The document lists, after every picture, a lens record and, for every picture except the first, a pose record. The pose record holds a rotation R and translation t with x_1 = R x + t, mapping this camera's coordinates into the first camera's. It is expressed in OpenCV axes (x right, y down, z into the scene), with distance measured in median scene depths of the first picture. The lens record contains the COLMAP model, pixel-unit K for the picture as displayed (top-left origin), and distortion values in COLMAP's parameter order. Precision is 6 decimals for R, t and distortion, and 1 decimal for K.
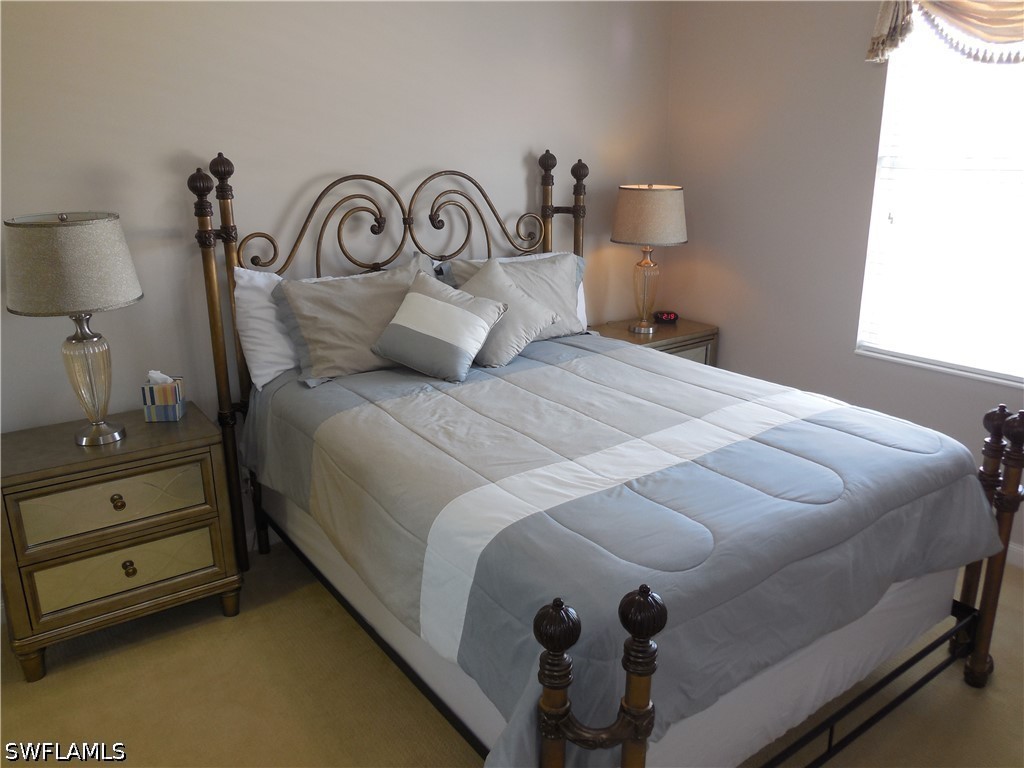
lens RADIAL K [[770.8, 0, 510.0], [0, 770.8, 382.4], [0, 0, 1]] dist [-0.013539, 0.005926]
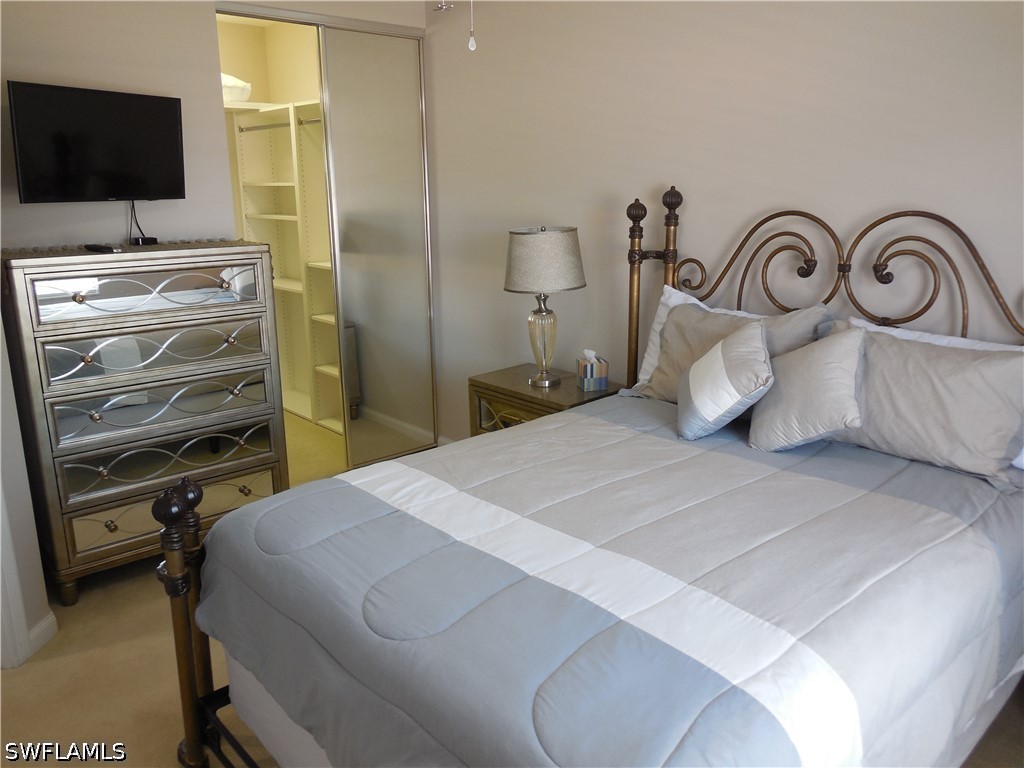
lens RADIAL K [[770.8, 0, 509.6], [0, 770.8, 383.5], [0, 0, 1]] dist [-0.013539, 0.005926]
pose [[0.097370, 0.251340, -0.962989, 0.795583], [-0.276923, 0.936218, 0.216353, -0.207375], [0.955946, 0.245608, 0.160761, 0.665754]]
